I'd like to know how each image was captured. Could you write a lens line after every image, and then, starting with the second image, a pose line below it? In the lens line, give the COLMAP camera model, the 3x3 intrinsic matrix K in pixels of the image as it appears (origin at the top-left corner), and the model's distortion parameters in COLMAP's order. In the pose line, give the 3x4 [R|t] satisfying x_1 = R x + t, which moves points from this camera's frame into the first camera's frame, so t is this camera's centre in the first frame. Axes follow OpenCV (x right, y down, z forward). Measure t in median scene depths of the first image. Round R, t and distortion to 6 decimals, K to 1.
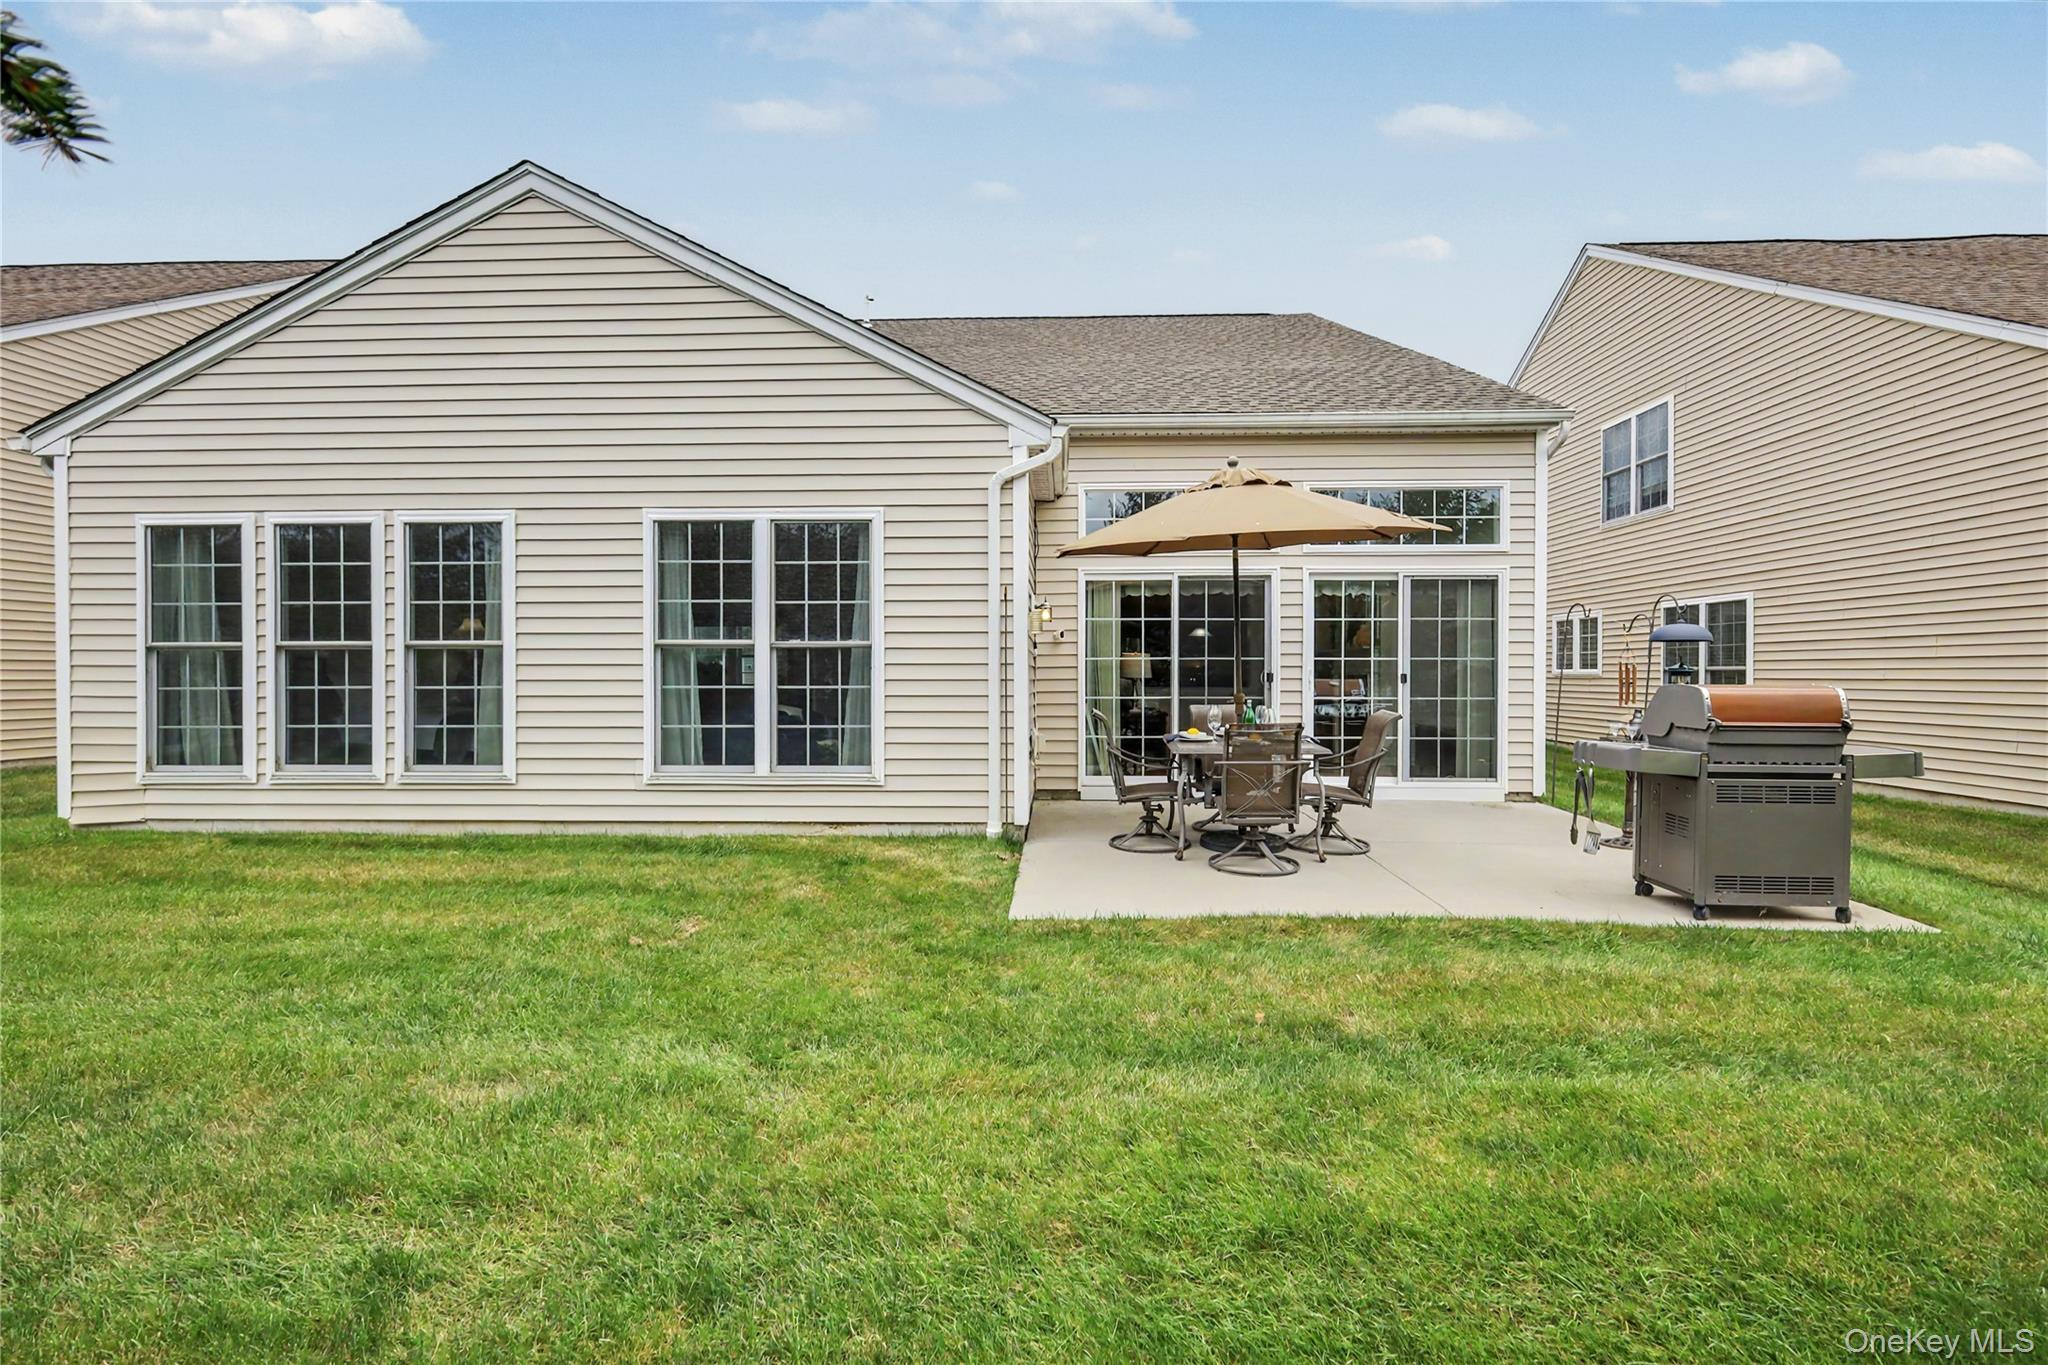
lens RADIAL K [[776.9, 0, 1016.9], [0, 776.9, 681.4], [0, 0, 1]] dist [-0.002427, 0.000134]
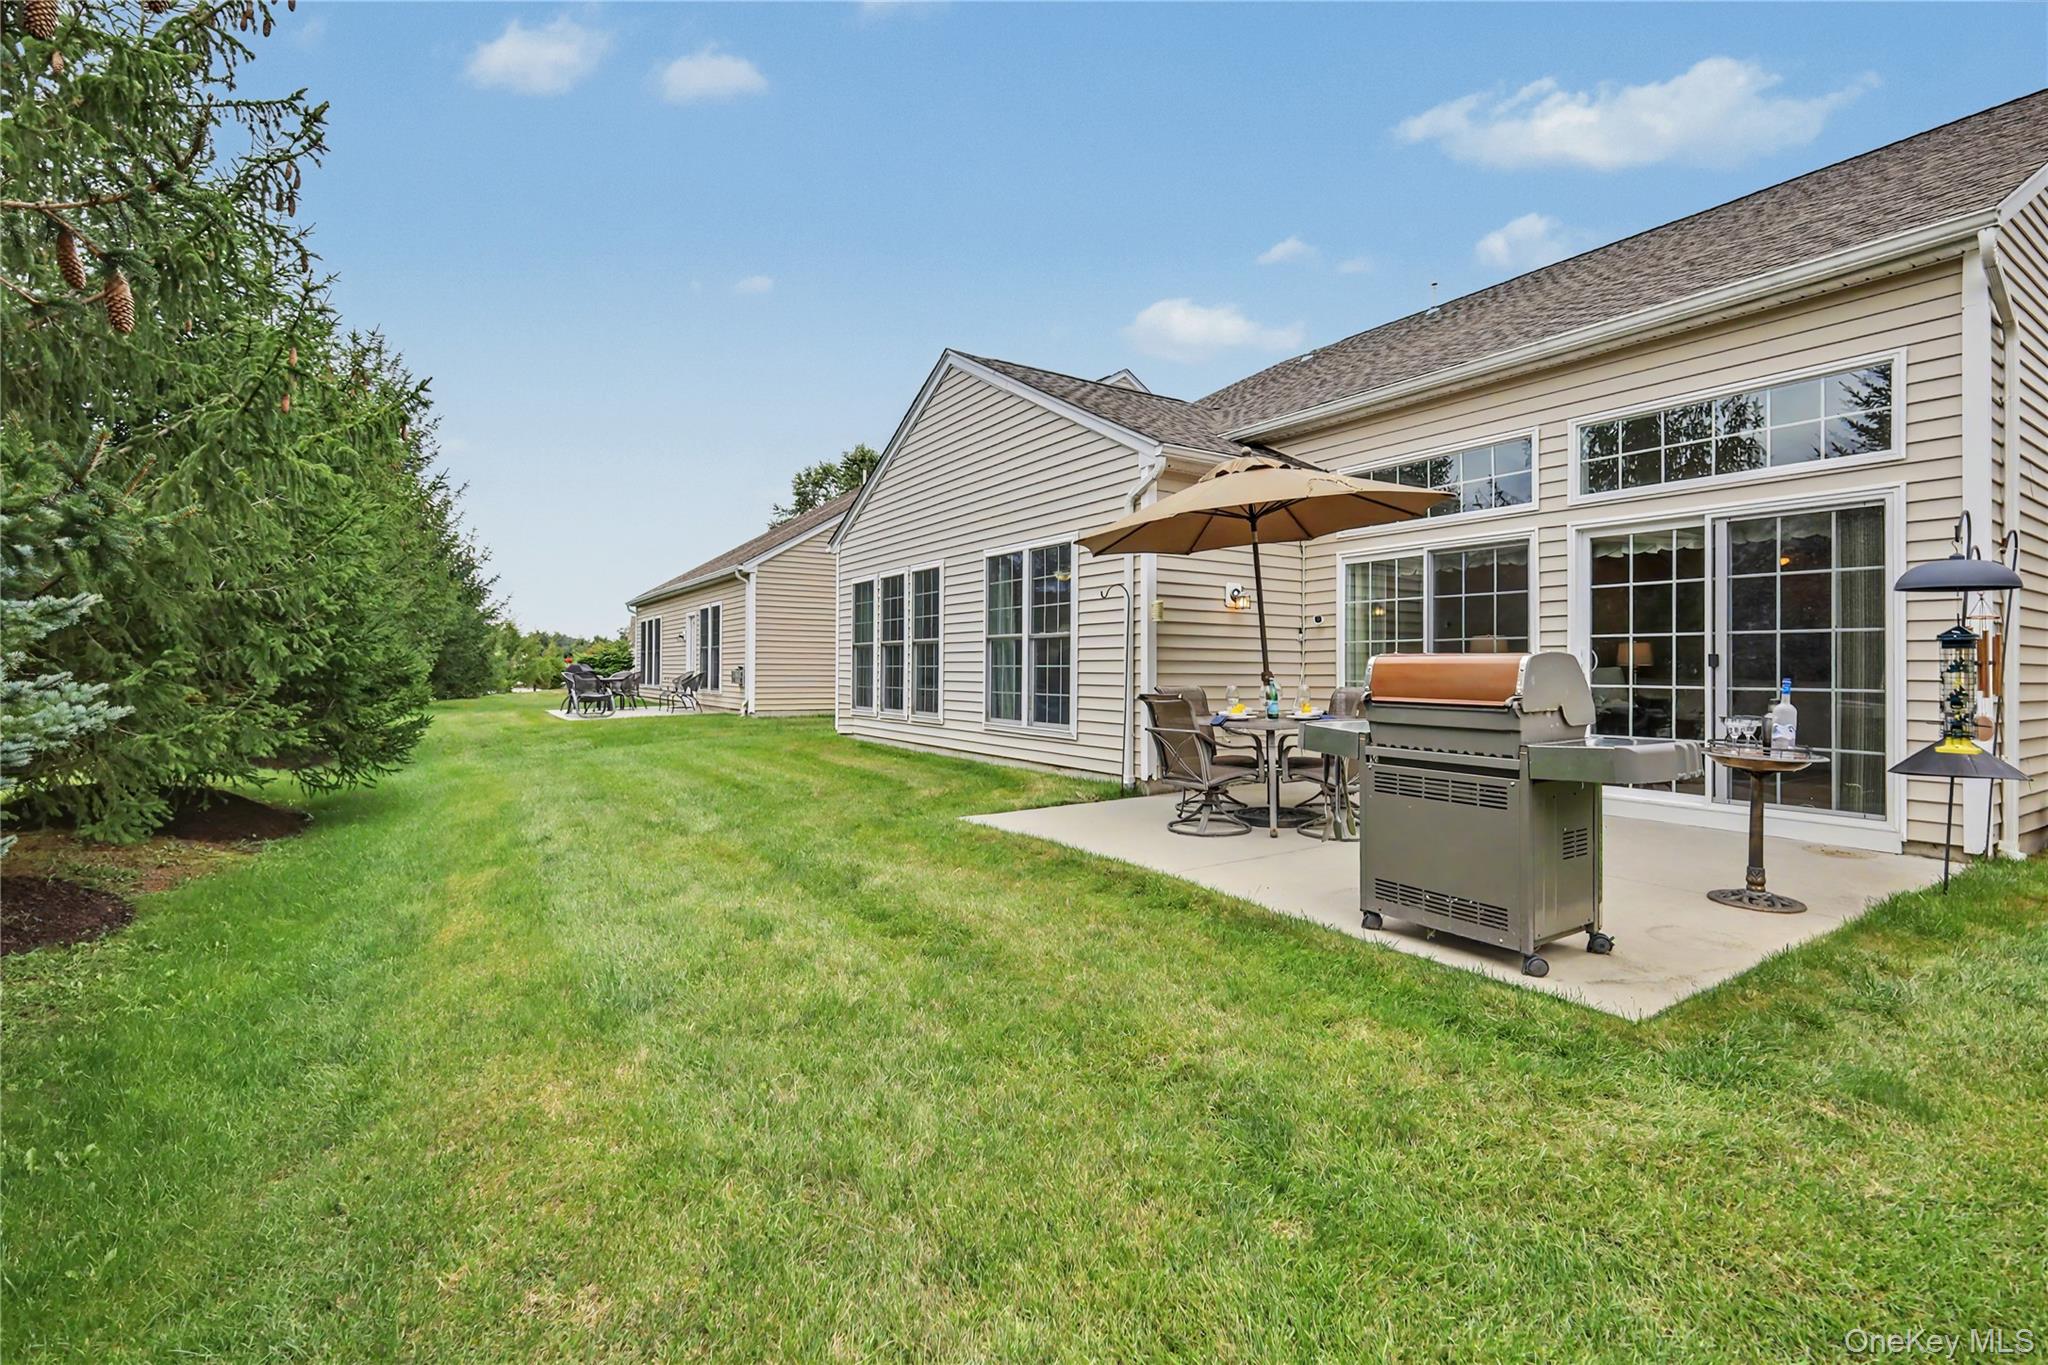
lens RADIAL K [[907.1, 0, 1022.3], [0, 907.1, 664.0], [0, 0, 1]] dist [0.004726, -0.000422]
pose [[0.607942, 0.004975, -0.793966, 0.768519], [-0.003989, 0.999987, 0.003212, -0.002601], [0.793972, 0.001214, 0.607954, -0.025323]]
